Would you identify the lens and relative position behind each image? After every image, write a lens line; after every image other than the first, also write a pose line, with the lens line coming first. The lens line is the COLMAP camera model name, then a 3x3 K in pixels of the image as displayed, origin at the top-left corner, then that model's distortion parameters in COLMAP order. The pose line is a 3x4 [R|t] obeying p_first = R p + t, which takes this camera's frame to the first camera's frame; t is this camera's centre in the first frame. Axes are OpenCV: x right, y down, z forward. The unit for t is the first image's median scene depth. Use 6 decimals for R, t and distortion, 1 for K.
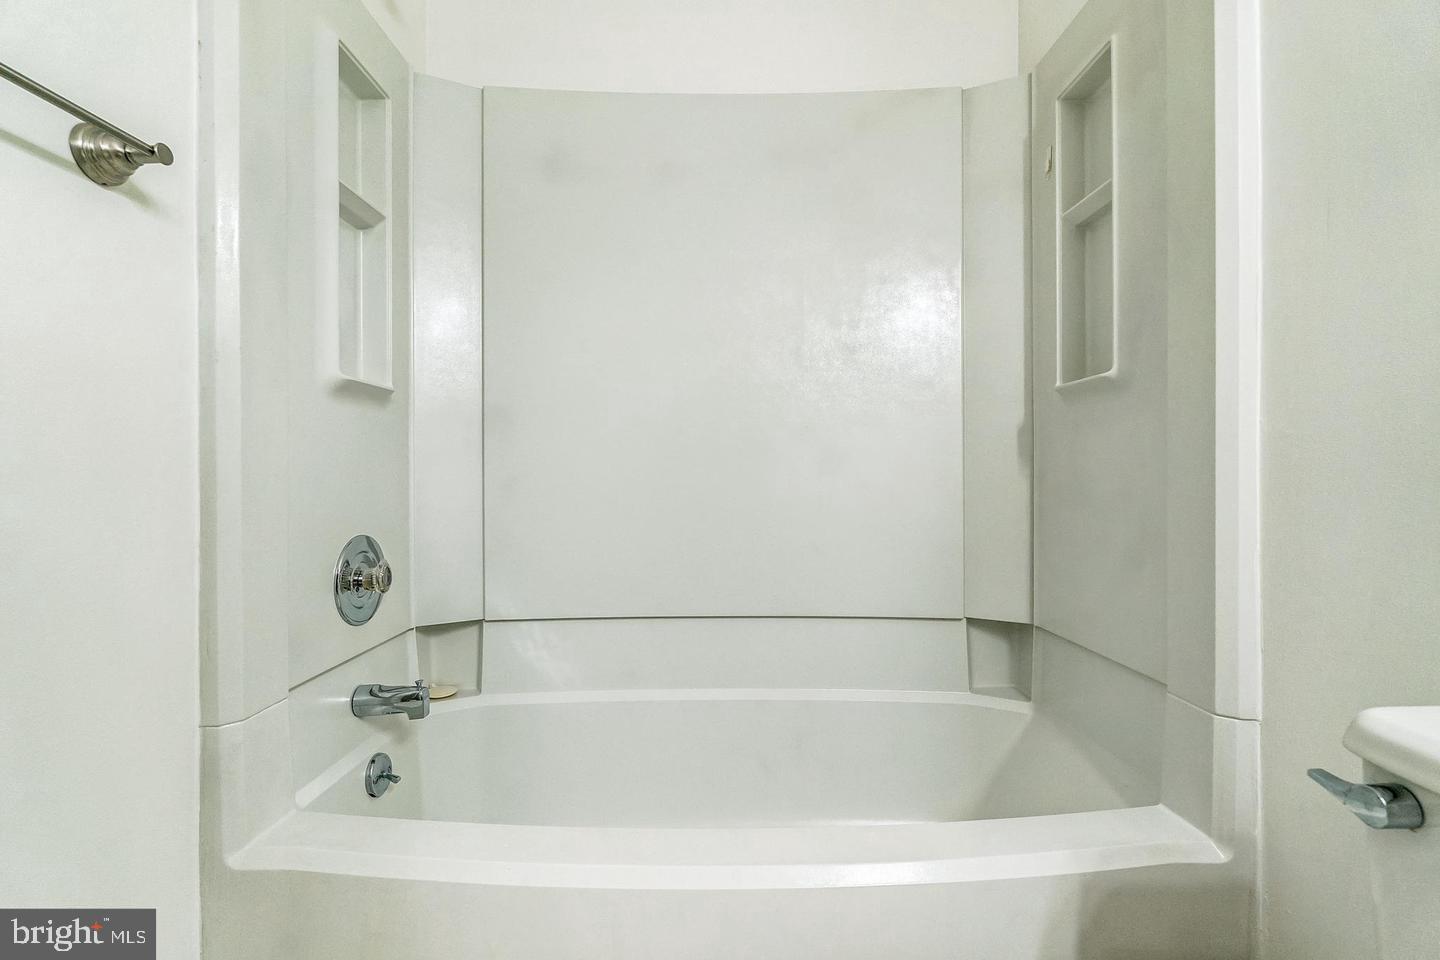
lens RADIAL K [[634.9, 0, 716.4], [0, 634.9, 475.8], [0, 0, 1]] dist [-0.002325, 0.000104]
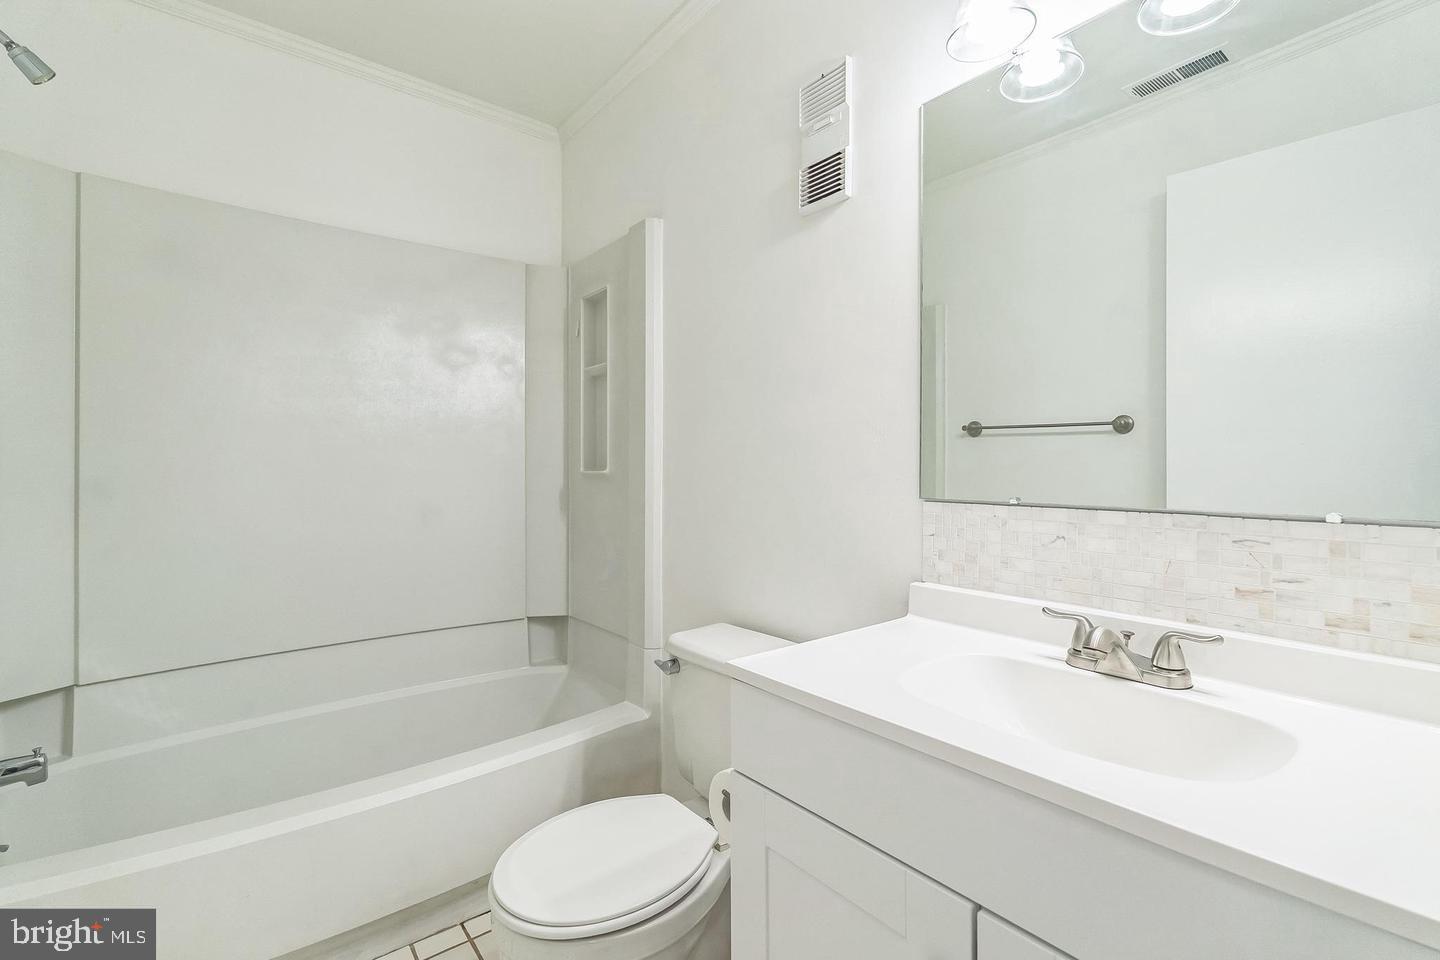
lens RADIAL K [[634.9, 0, 716.4], [0, 634.9, 475.8], [0, 0, 1]] dist [-0.002325, 0.000104]
pose [[0.782342, -0.001508, 0.622847, -0.210538], [-0.001901, 0.999987, 0.004808, -0.131115], [-0.622846, -0.004946, 0.782329, -0.496206]]
